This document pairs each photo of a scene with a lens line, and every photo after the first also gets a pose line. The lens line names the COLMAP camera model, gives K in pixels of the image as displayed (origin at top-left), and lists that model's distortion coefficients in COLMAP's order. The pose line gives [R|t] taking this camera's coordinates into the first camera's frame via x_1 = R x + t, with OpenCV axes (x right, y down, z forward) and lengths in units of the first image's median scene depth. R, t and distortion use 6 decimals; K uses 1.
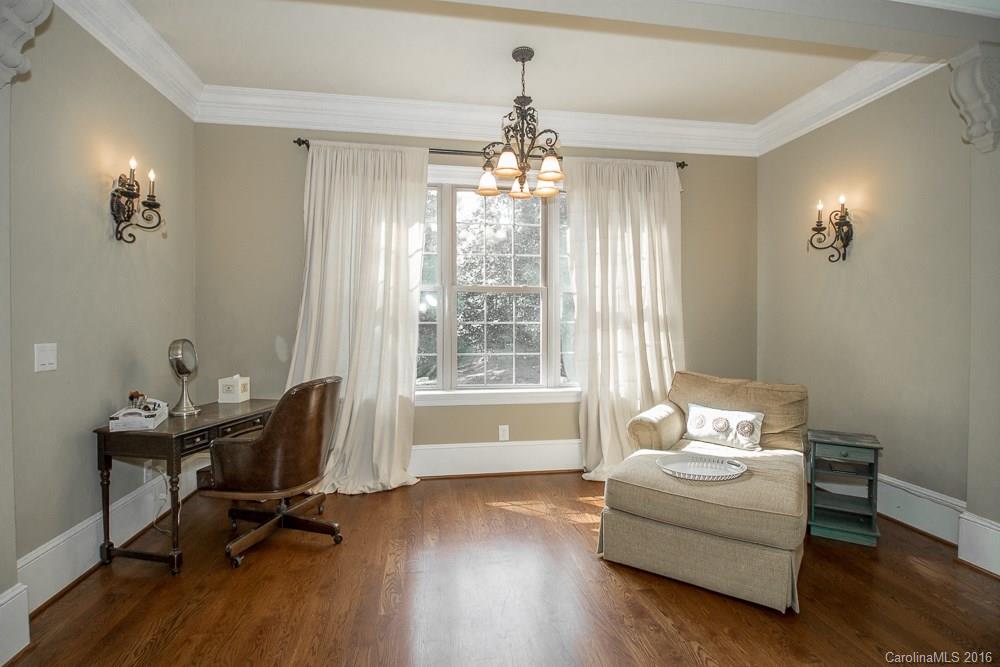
lens RADIAL K [[472.7, 0, 496.8], [0, 472.7, 327.2], [0, 0, 1]] dist [-0.004489, -0.000867]
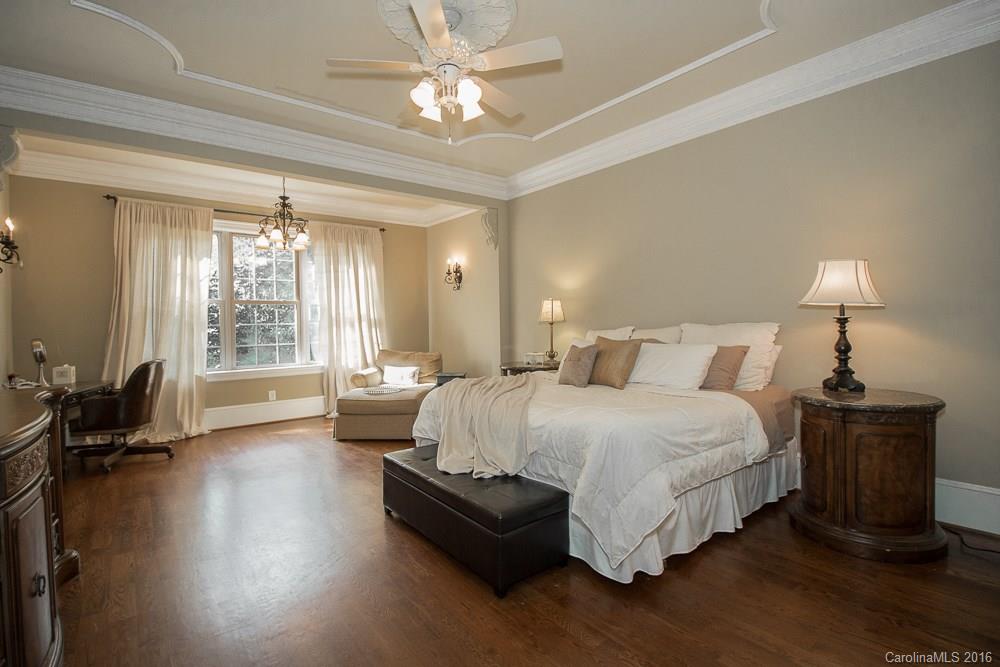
lens RADIAL K [[472.7, 0, 496.8], [0, 472.7, 327.2], [0, 0, 1]] dist [-0.004489, -0.000867]
pose [[0.869572, -0.021894, 0.493321, -0.110619], [0.023960, 0.999711, 0.002132, 0.016131], [-0.493225, 0.009966, 0.869845, -0.756331]]
